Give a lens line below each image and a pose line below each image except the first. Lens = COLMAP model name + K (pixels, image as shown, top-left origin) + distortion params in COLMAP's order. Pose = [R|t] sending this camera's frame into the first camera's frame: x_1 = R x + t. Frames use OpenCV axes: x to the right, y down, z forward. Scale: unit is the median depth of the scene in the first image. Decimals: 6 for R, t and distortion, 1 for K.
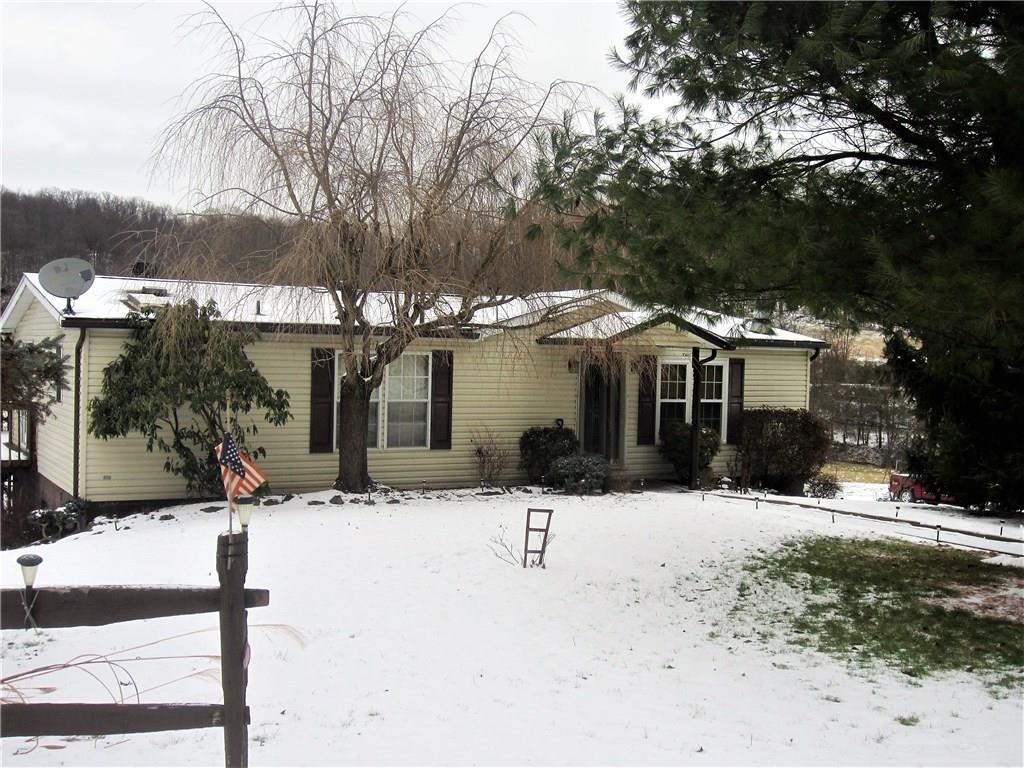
lens RADIAL K [[1214.3, 0, 514.9], [0, 1214.3, 376.8], [0, 0, 1]] dist [-0.159906, 0.000000]
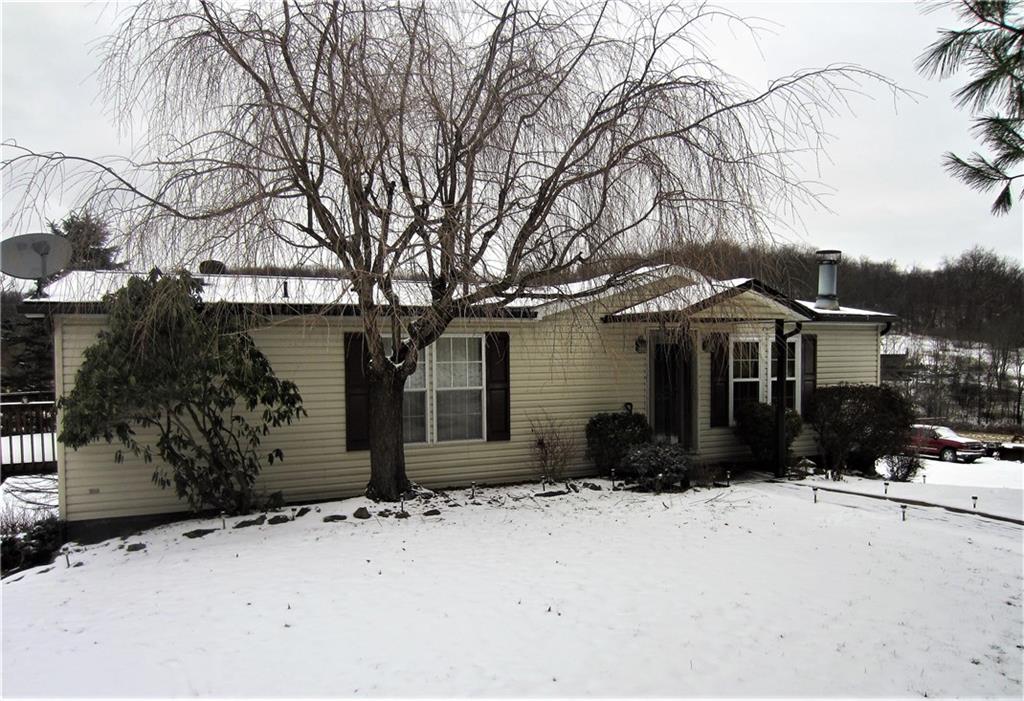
lens RADIAL K [[639.7, 0, 508.6], [0, 639.7, 359.9], [0, 0, 1]] dist [-0.006422, -0.000027]
pose [[0.991496, -0.034415, -0.125507, 0.008851], [0.032118, 0.999278, -0.020278, 0.008947], [0.126115, 0.016075, 0.991885, 0.525446]]
